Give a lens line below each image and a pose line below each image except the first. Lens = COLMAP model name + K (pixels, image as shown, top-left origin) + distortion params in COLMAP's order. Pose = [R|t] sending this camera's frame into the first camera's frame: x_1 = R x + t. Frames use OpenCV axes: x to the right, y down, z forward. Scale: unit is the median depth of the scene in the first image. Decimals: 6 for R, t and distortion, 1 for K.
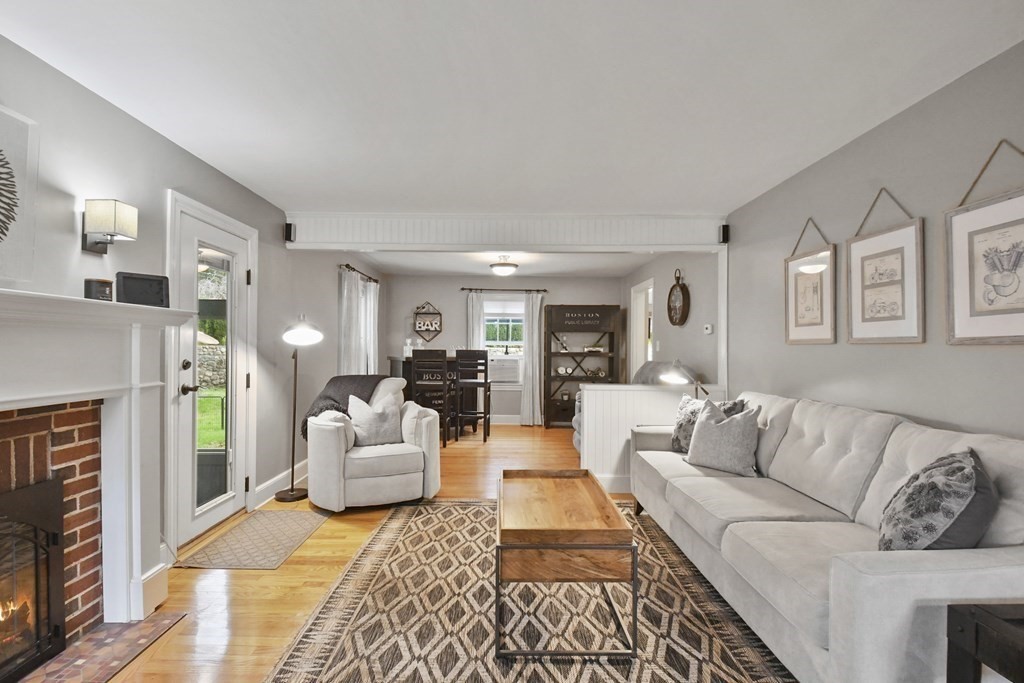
lens RADIAL K [[458.4, 0, 500.4], [0, 458.4, 347.5], [0, 0, 1]] dist [0.009475, -0.016913]
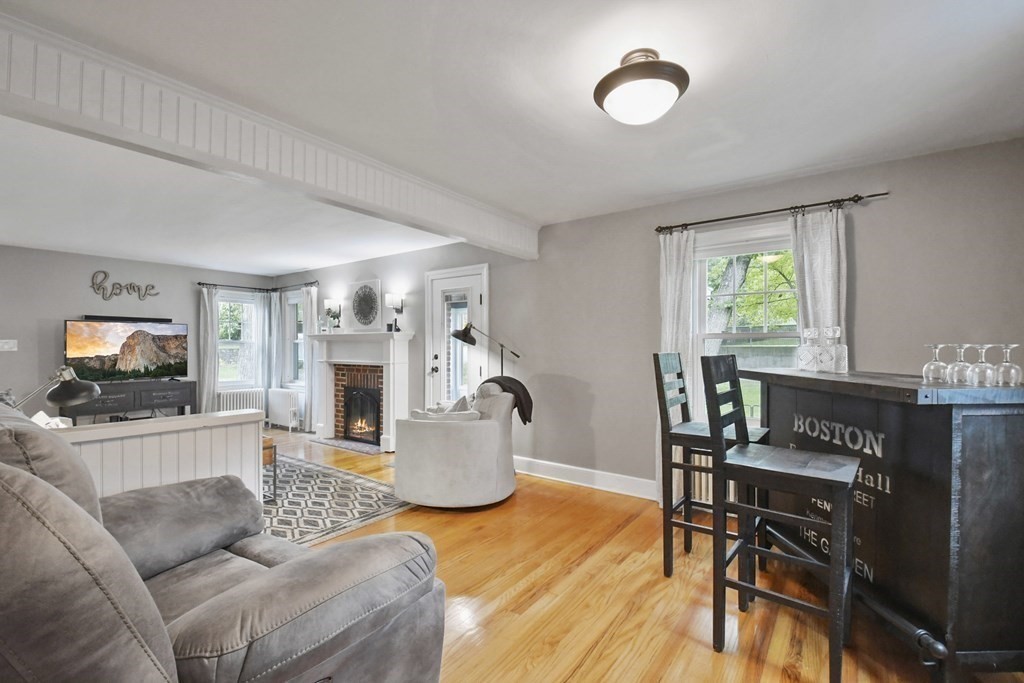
lens RADIAL K [[458.4, 0, 508.6], [0, 458.4, 341.4], [0, 0, 1]] dist [0.009475, -0.016913]
pose [[-0.596421, -0.010221, -0.802607, 0.536631], [-0.001111, 0.999928, -0.011908, -0.003839], [0.802671, -0.006210, -0.596390, 1.874365]]
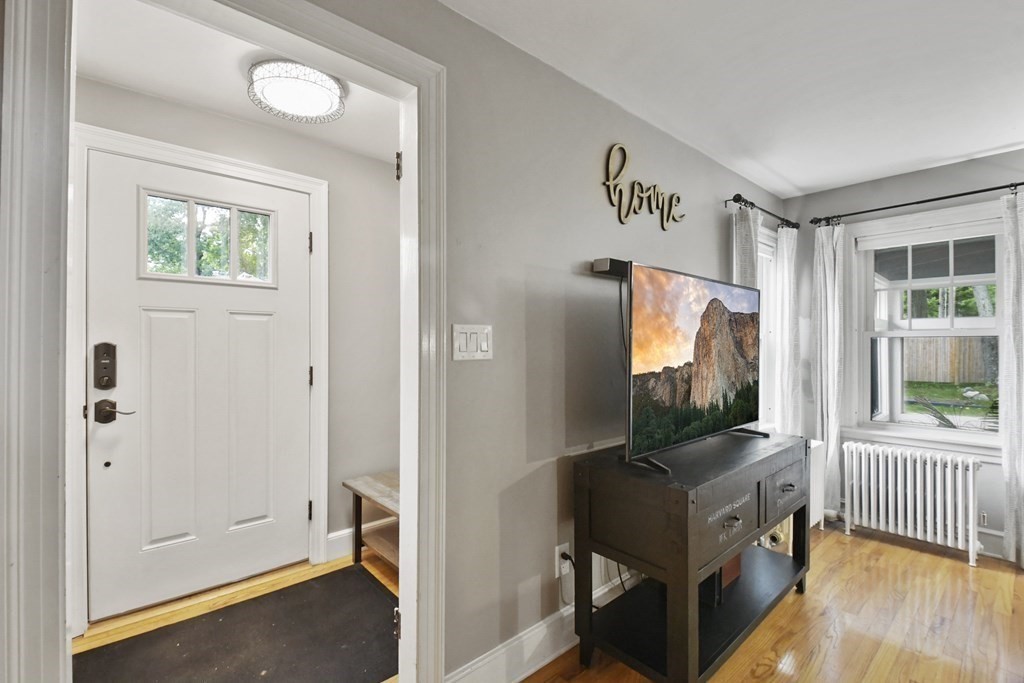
lens RADIAL K [[458.4, 0, 512.0], [0, 458.4, 340.7], [0, 0, 1]] dist [0.009475, -0.016913]
pose [[-0.752100, -0.012635, -0.658928, 0.593896], [-0.009589, 0.999920, -0.008229, -0.001395], [0.658979, 0.000130, -0.752161, 0.087890]]
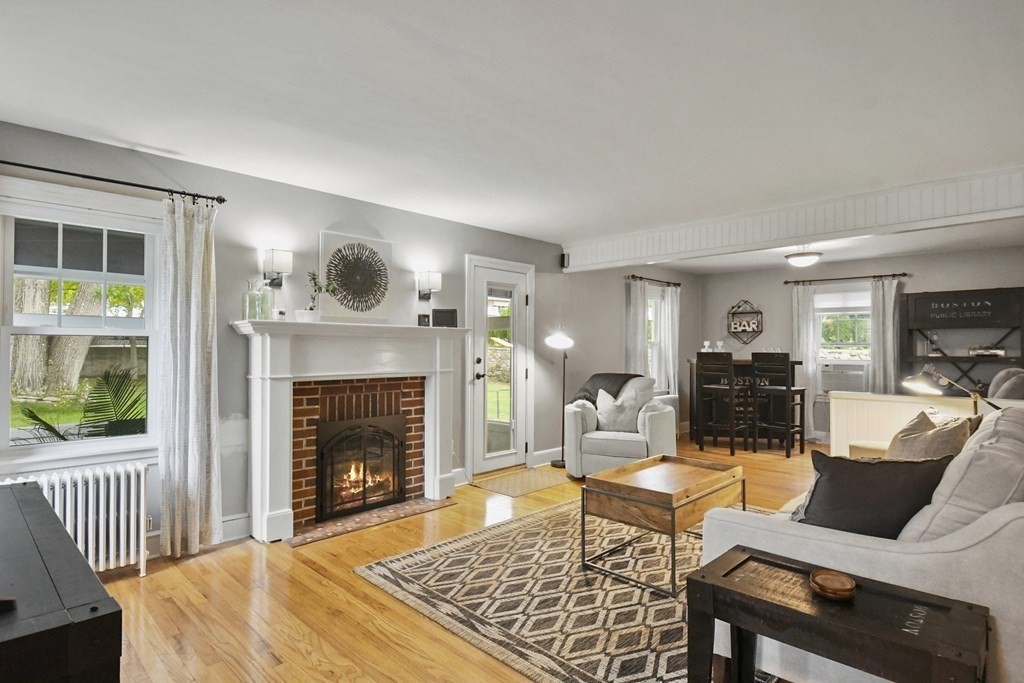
lens RADIAL K [[531.0, 0, 505.6], [0, 531.0, 341.0], [0, 0, 1]] dist [0.022624, -0.013294]
pose [[0.712550, -0.012660, -0.701507, 0.527132], [0.000296, 0.999843, -0.017744, 0.001716], [0.701621, 0.012436, 0.712442, -0.194074]]
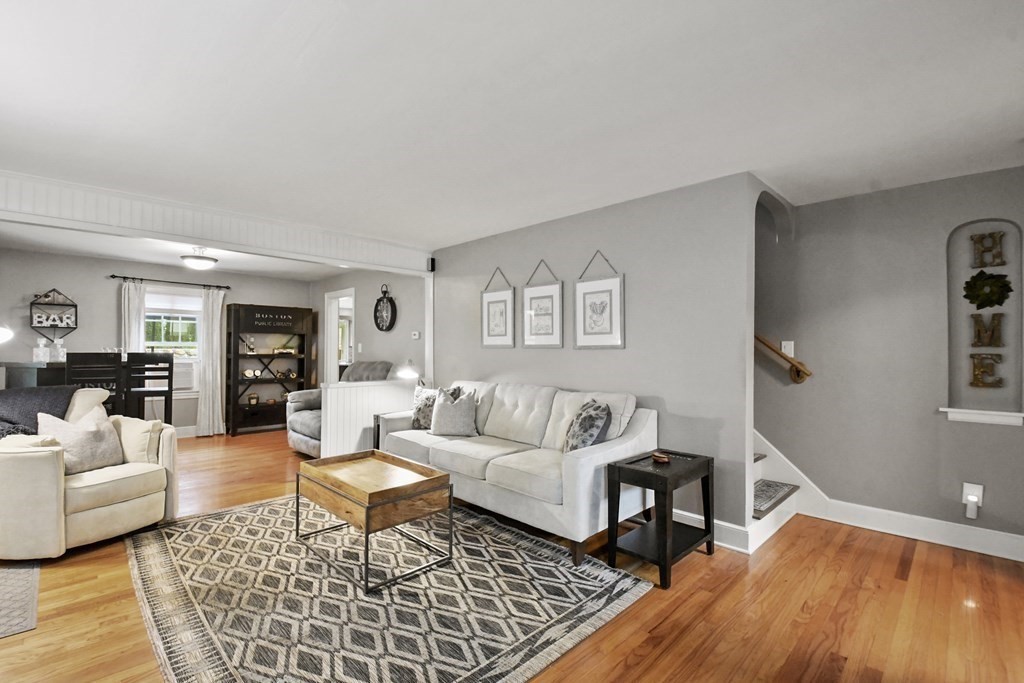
lens RADIAL K [[458.4, 0, 498.3], [0, 458.4, 347.5], [0, 0, 1]] dist [0.009475, -0.016913]
pose [[0.715443, 0.001135, 0.698670, -0.338190], [-0.000526, 0.999999, -0.001086, -0.006067], [-0.698671, 0.000409, 0.715443, -0.093498]]
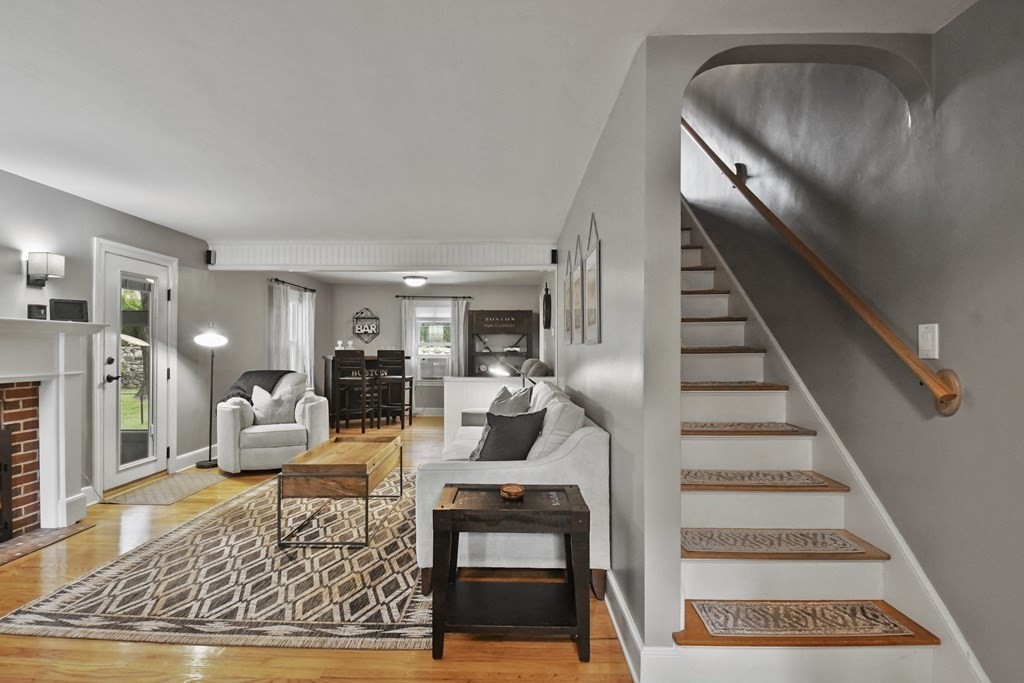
lens RADIAL K [[467.4, 0, 505.2], [0, 467.4, 347.0], [0, 0, 1]] dist [-0.009488, -0.008327]
pose [[0.999956, -0.002892, -0.008964, 0.412170], [0.002870, 0.999993, -0.002518, 0.002061], [0.008971, 0.002493, 0.999957, -0.307704]]
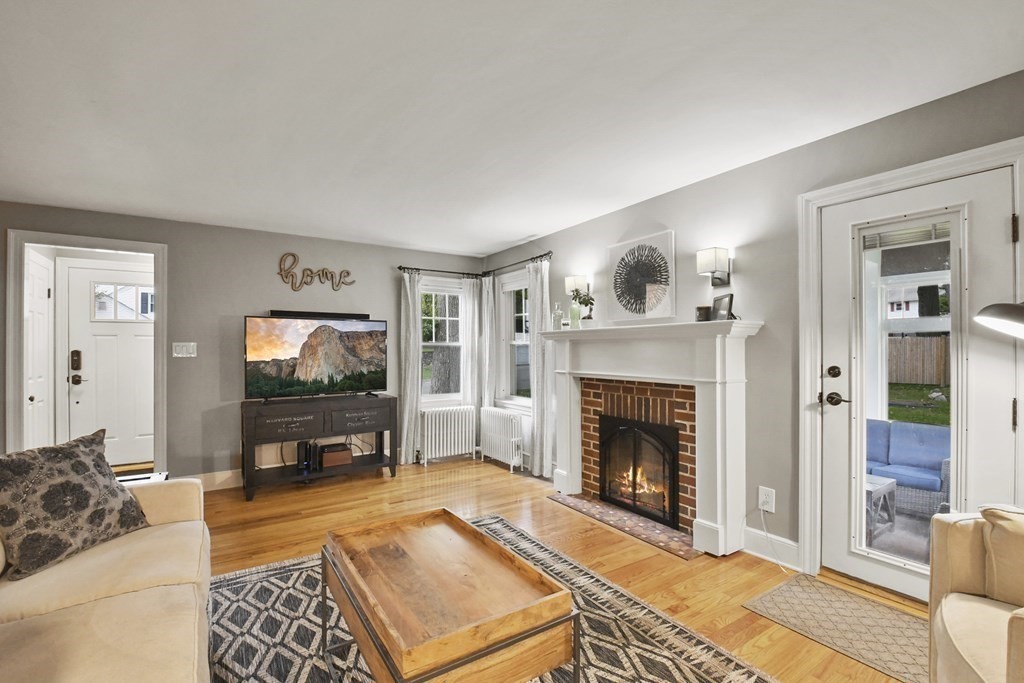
lens RADIAL K [[458.4, 0, 505.1], [0, 458.4, 346.2], [0, 0, 1]] dist [0.009475, -0.016913]
pose [[-0.841199, -0.005737, -0.540695, 0.269931], [-0.002940, 0.999977, -0.006036, -0.004800], [0.540717, -0.003488, -0.841197, 1.099607]]
